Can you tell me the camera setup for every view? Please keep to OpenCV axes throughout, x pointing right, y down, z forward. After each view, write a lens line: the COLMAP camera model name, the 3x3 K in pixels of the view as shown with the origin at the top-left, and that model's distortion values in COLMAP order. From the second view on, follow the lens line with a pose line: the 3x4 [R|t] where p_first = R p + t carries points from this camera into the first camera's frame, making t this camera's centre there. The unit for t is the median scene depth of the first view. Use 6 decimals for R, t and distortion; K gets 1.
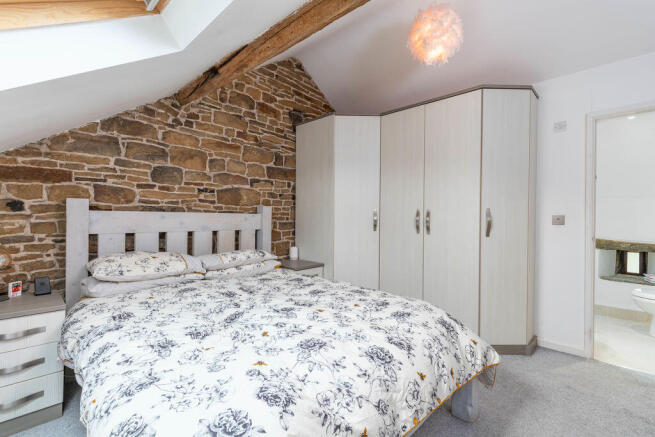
lens RADIAL K [[294.0, 0, 331.5], [0, 294.0, 218.2], [0, 0, 1]] dist [0.012434, 0.000348]
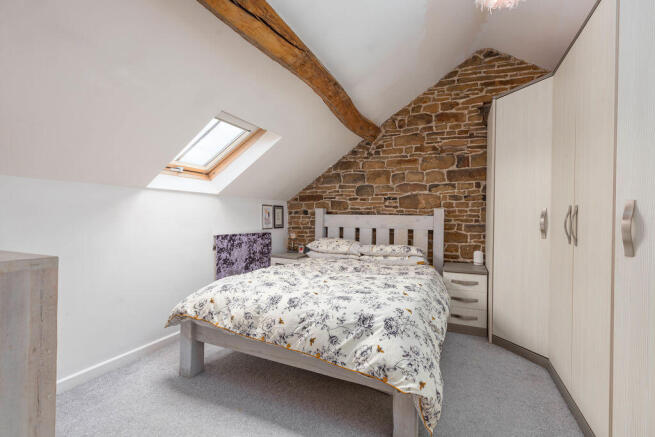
lens RADIAL K [[294.0, 0, 331.5], [0, 294.0, 218.2], [0, 0, 1]] dist [0.012434, 0.000348]
pose [[0.332622, -0.001703, -0.943059, 0.748188], [-0.014844, 0.999865, -0.007042, 0.008464], [0.942943, 0.016341, 0.332552, 0.307850]]
